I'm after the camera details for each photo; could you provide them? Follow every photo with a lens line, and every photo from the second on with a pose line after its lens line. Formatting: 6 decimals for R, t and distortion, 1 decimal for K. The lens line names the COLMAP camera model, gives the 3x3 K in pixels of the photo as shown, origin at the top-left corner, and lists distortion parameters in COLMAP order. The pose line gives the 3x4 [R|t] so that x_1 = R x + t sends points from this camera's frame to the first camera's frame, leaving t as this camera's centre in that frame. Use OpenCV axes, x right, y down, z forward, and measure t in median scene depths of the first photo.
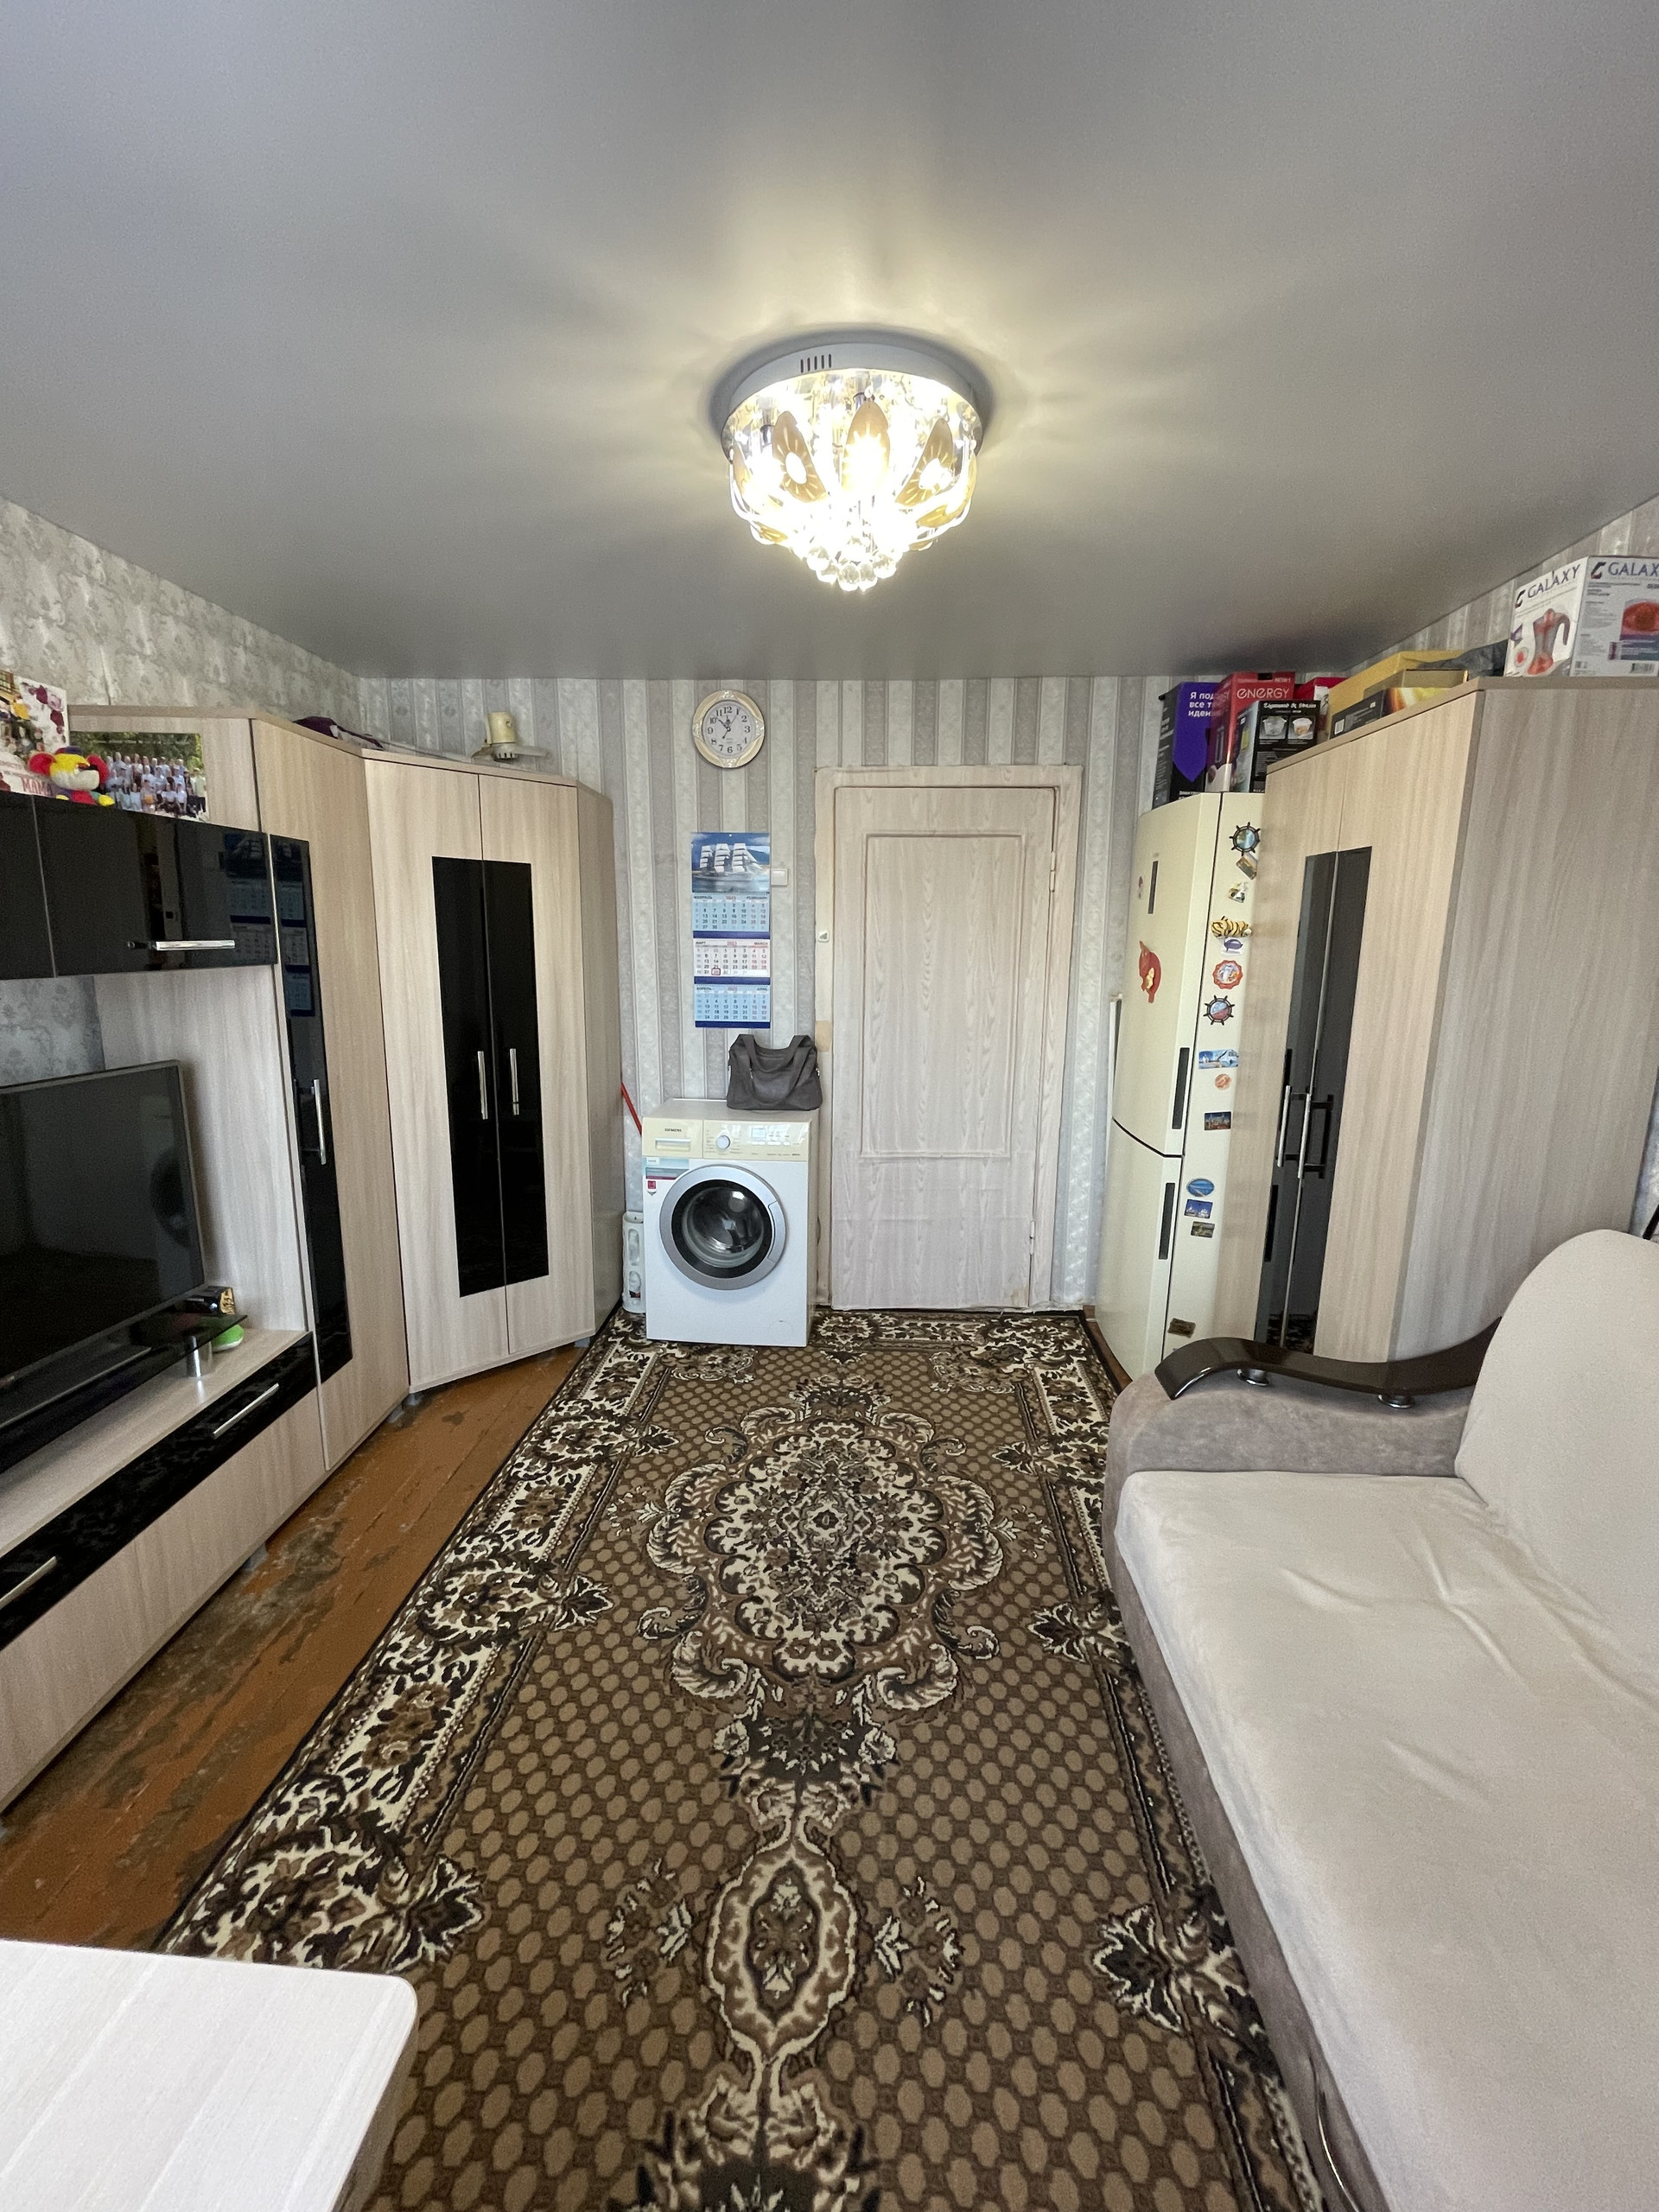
lens RADIAL K [[892.6, 0, 830.1], [0, 892.6, 1111.6], [0, 0, 1]] dist [-0.004508, 0.000494]
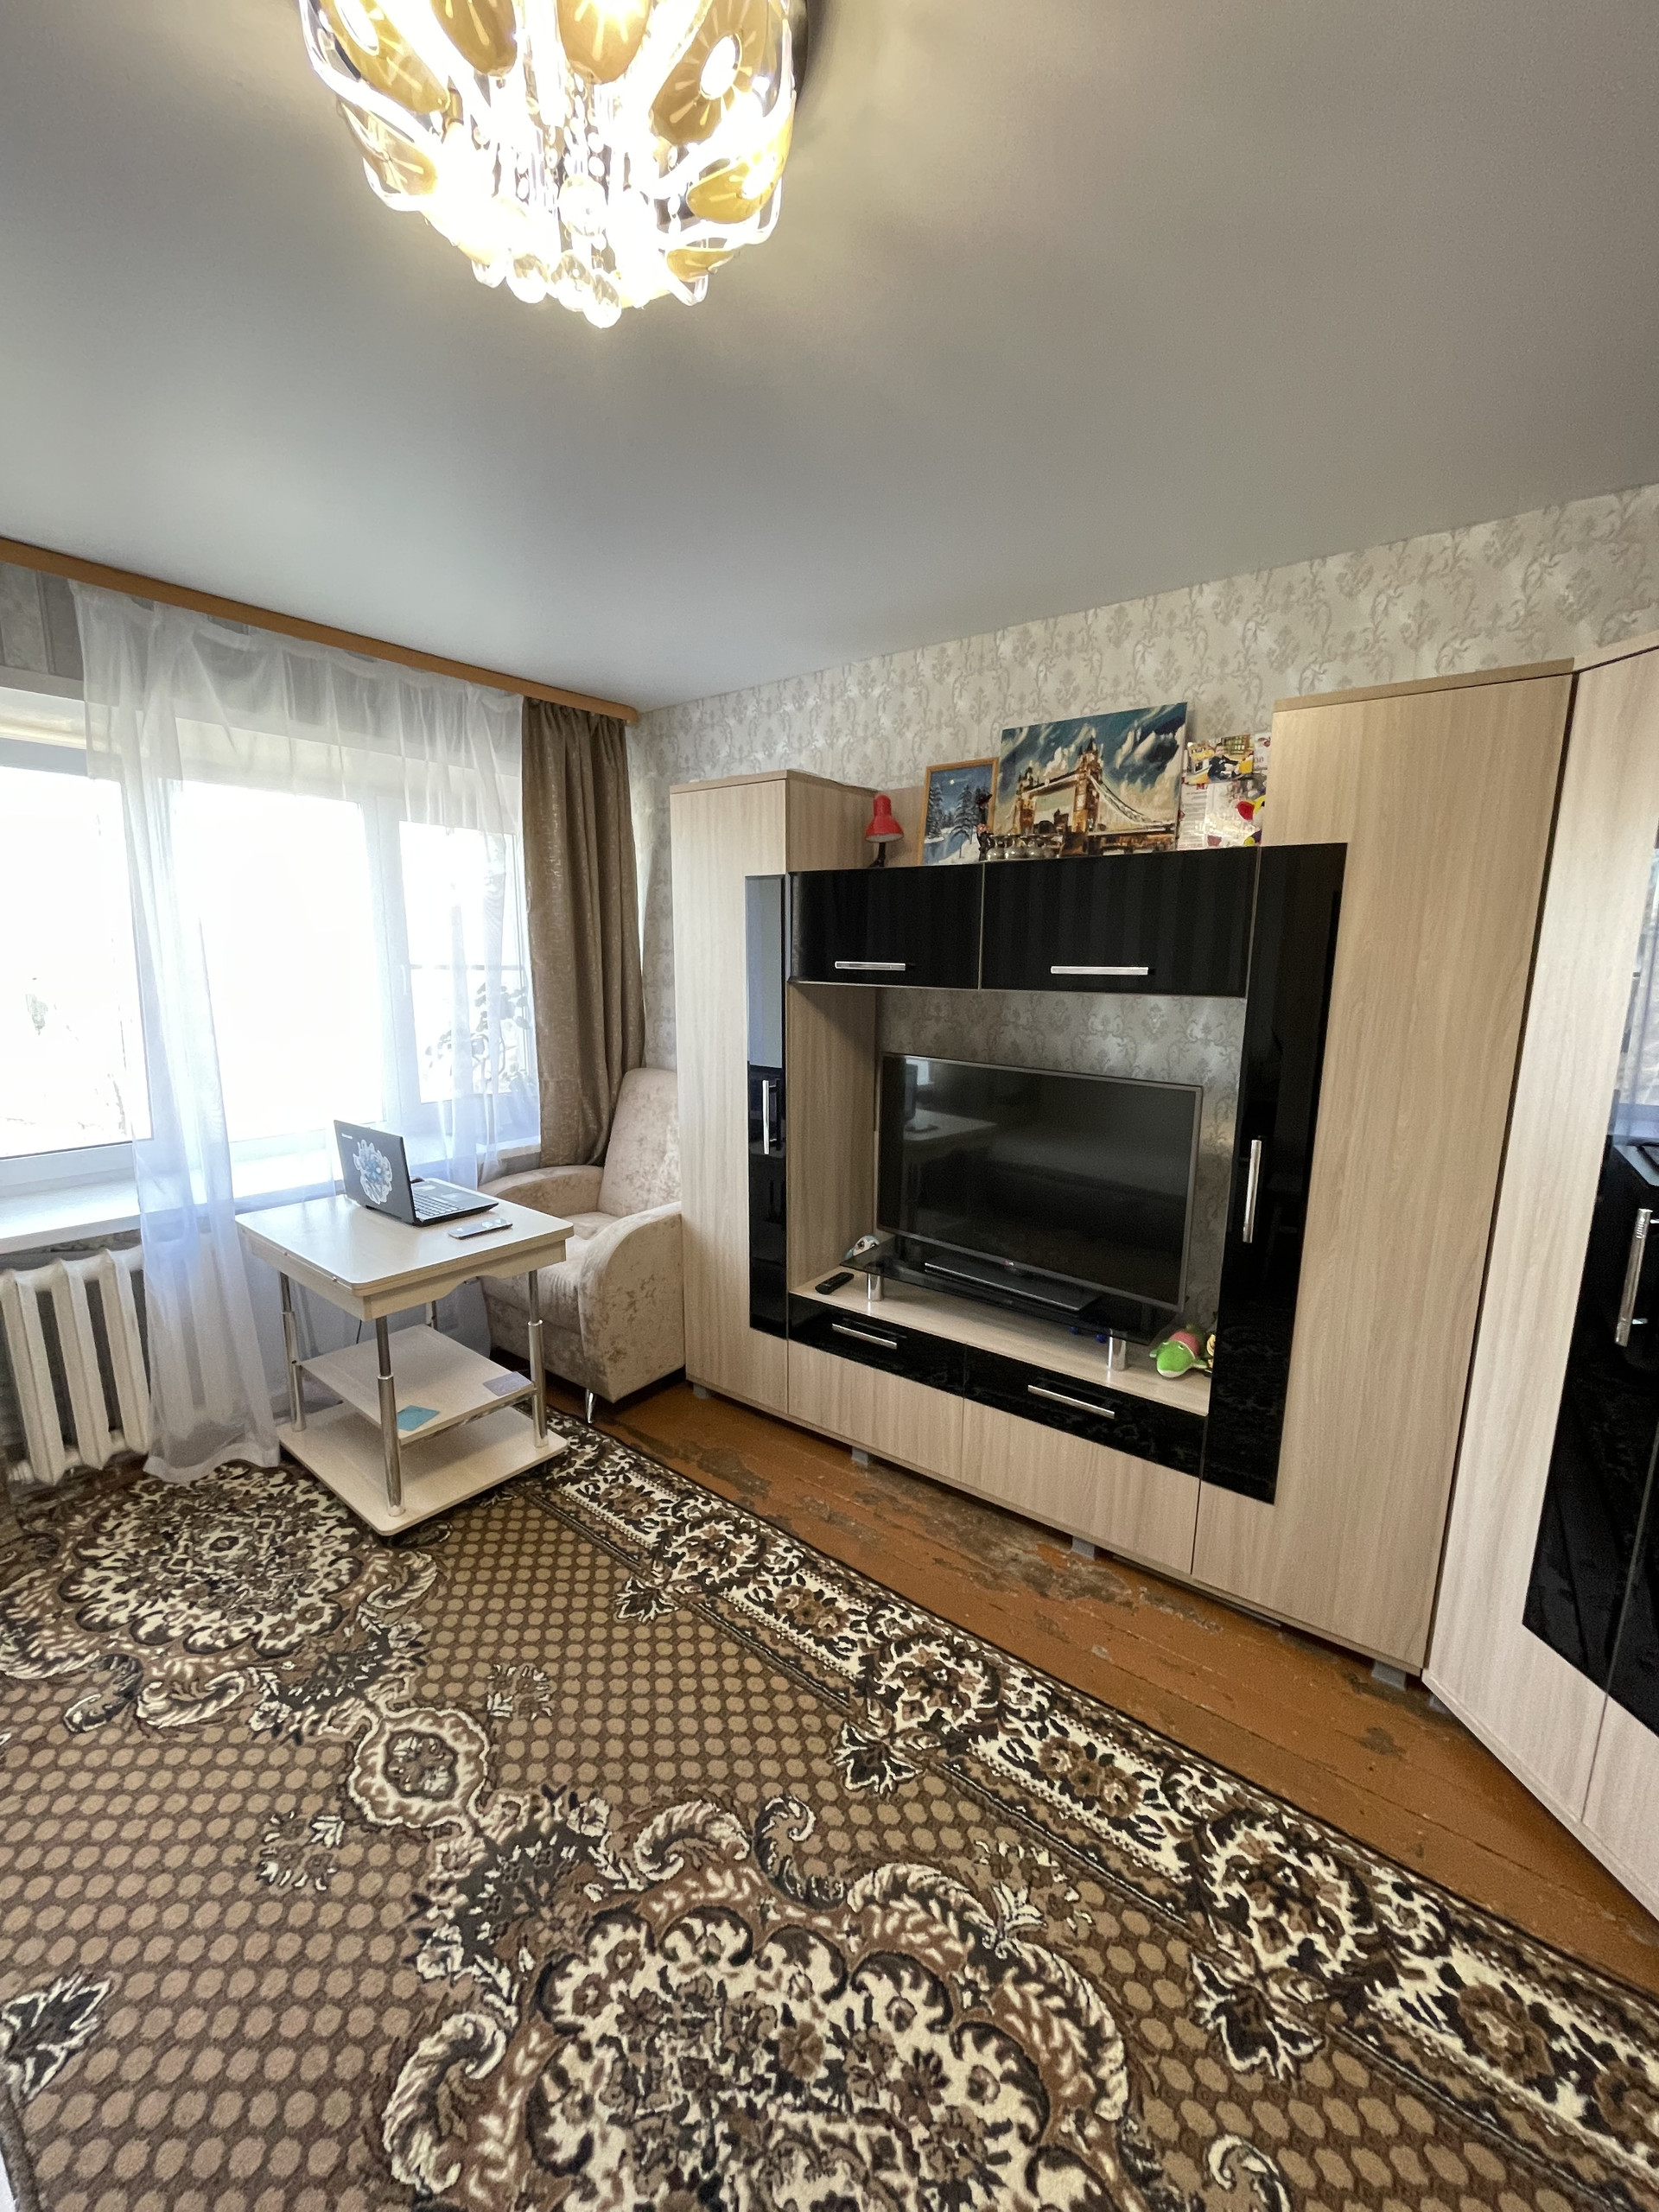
lens RADIAL K [[892.6, 0, 830.9], [0, 892.6, 1110.2], [0, 0, 1]] dist [-0.004508, 0.000494]
pose [[-0.572857, 0.124454, -0.810152, 0.348187], [-0.177446, 0.946135, 0.270815, -0.244419], [0.800218, 0.298897, -0.519916, 1.260342]]
